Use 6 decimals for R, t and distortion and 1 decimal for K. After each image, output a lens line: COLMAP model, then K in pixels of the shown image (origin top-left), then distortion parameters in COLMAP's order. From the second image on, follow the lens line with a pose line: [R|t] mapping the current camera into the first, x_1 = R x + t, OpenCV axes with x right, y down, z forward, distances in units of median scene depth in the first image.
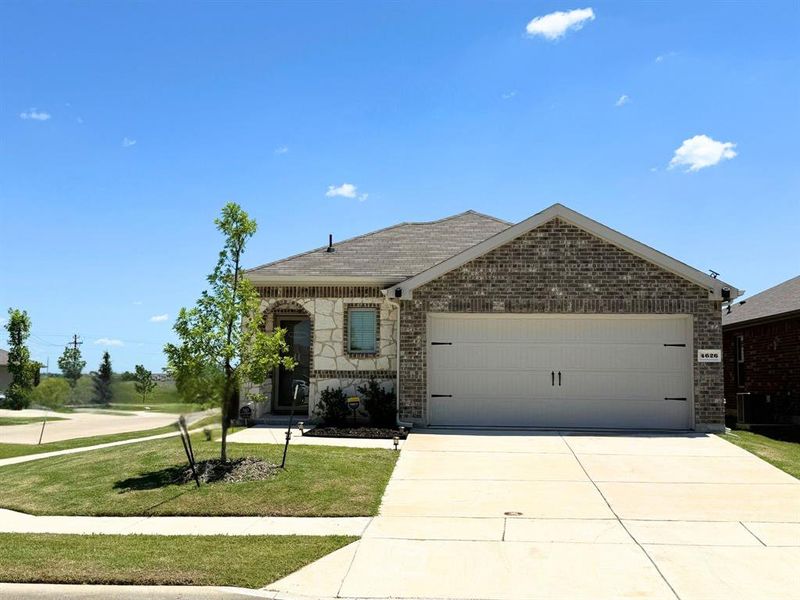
lens RADIAL K [[983.1, 0, 401.7], [0, 983.1, 299.1], [0, 0, 1]] dist [0.149811, 0.000000]
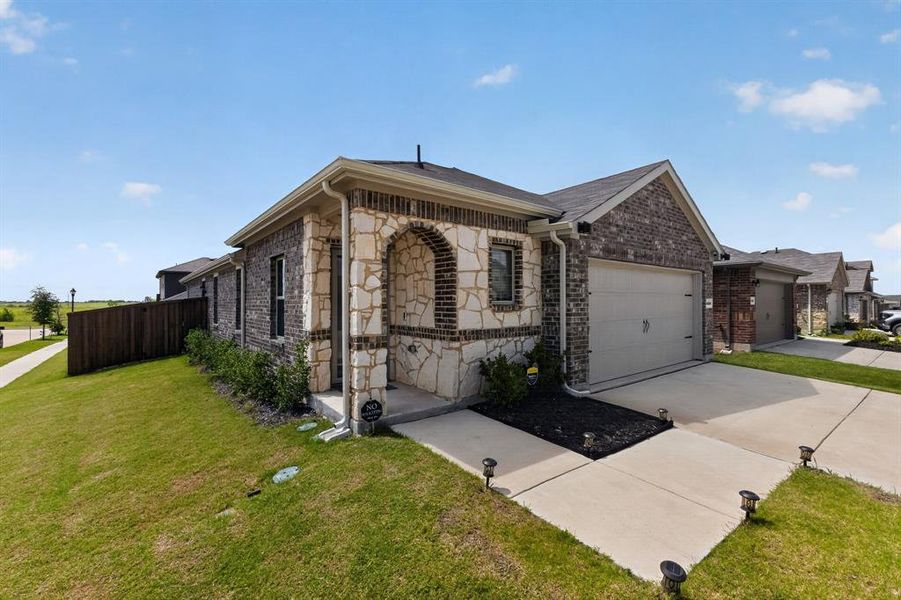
lens RADIAL K [[390.0, 0, 453.7], [0, 390.0, 299.9], [0, 0, 1]] dist [-0.004966, 0.000103]
pose [[0.730214, -0.006639, 0.683187, -0.285429], [-0.049878, 0.996767, 0.062997, 0.035542], [-0.681396, -0.080077, 0.727521, 0.836212]]
